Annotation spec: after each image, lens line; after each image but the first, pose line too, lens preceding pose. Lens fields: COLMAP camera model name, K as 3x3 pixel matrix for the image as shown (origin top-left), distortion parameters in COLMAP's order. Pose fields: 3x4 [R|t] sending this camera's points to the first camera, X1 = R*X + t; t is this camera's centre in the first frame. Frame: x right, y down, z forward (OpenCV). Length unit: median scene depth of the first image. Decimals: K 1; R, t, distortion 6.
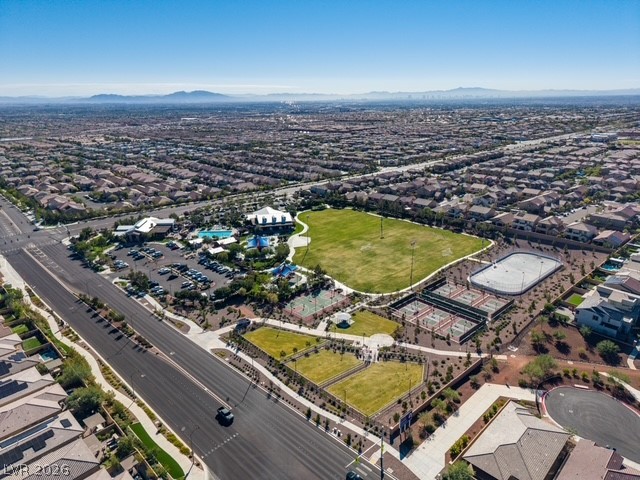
lens RADIAL K [[428.5, 0, 320.0], [0, 428.5, 240.0], [0, 0, 1]] dist [0.030689, -0.033517]
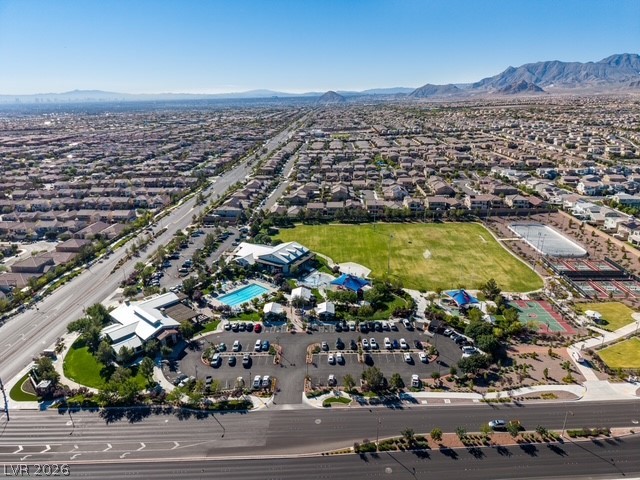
lens RADIAL K [[428.5, 0, 320.0], [0, 428.5, 240.0], [0, 0, 1]] dist [0.030689, -0.033517]
pose [[0.701231, -0.225010, 0.676495, -0.892489], [0.229377, 0.969641, 0.084750, -0.190707], [-0.675027, 0.095743, 0.731555, 0.578568]]
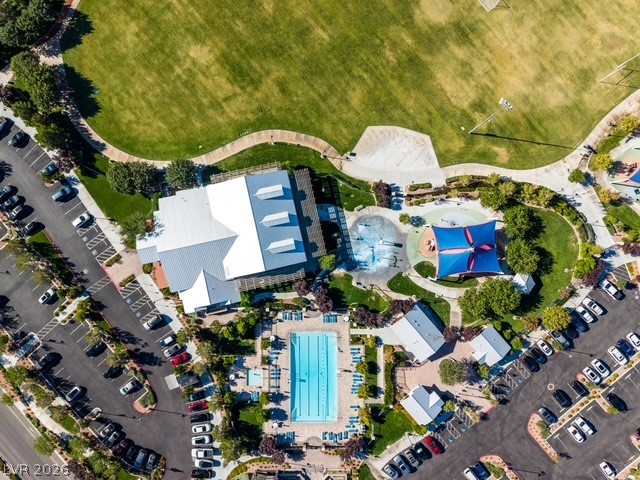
lens RADIAL K [[441.5, 0, 320.0], [0, 441.5, 240.0], [0, 0, 1]] dist [0.032995, -0.038059]
pose [[0.043065, -0.999012, 0.010991, -0.188474], [0.325848, 0.024445, 0.945106, -0.566767], [-0.944441, -0.037120, 0.326579, 1.270434]]
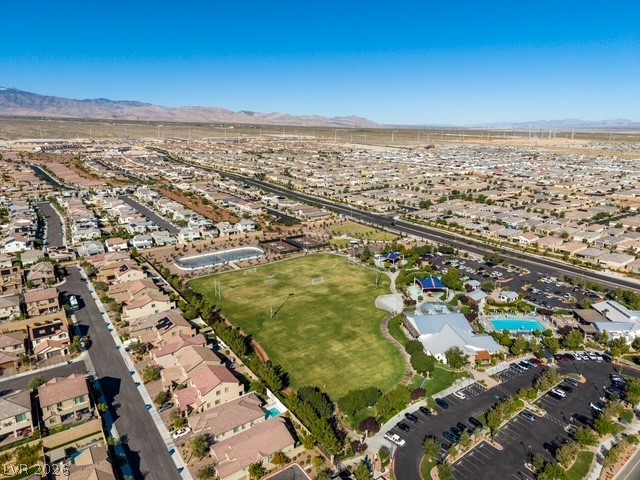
lens RADIAL K [[428.5, 0, 320.0], [0, 428.5, 240.0], [0, 0, 1]] dist [0.030689, -0.033517]
pose [[-0.993220, -0.015370, 0.115232, -0.014149], [0.050802, 0.834181, 0.549145, -0.772377], [-0.104565, 0.551276, -0.827745, 2.244897]]
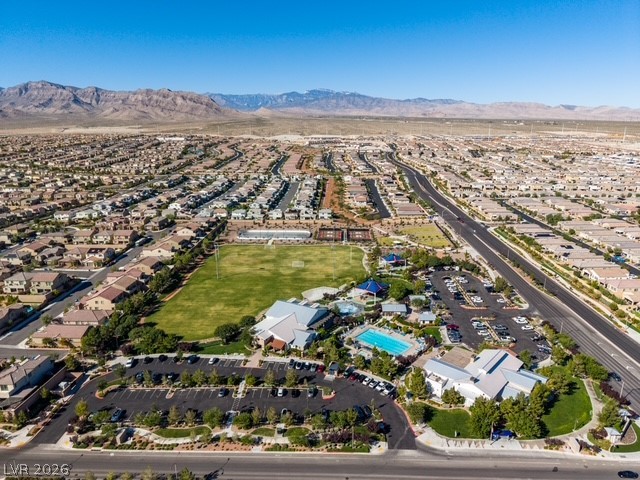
lens RADIAL K [[428.5, 0, 320.0], [0, 428.5, 240.0], [0, 0, 1]] dist [0.030689, -0.033517]
pose [[-0.704269, -0.167948, 0.689781, -0.874139], [0.242085, 0.856567, 0.455727, -0.672023], [-0.667383, 0.487940, -0.562596, 1.972772]]
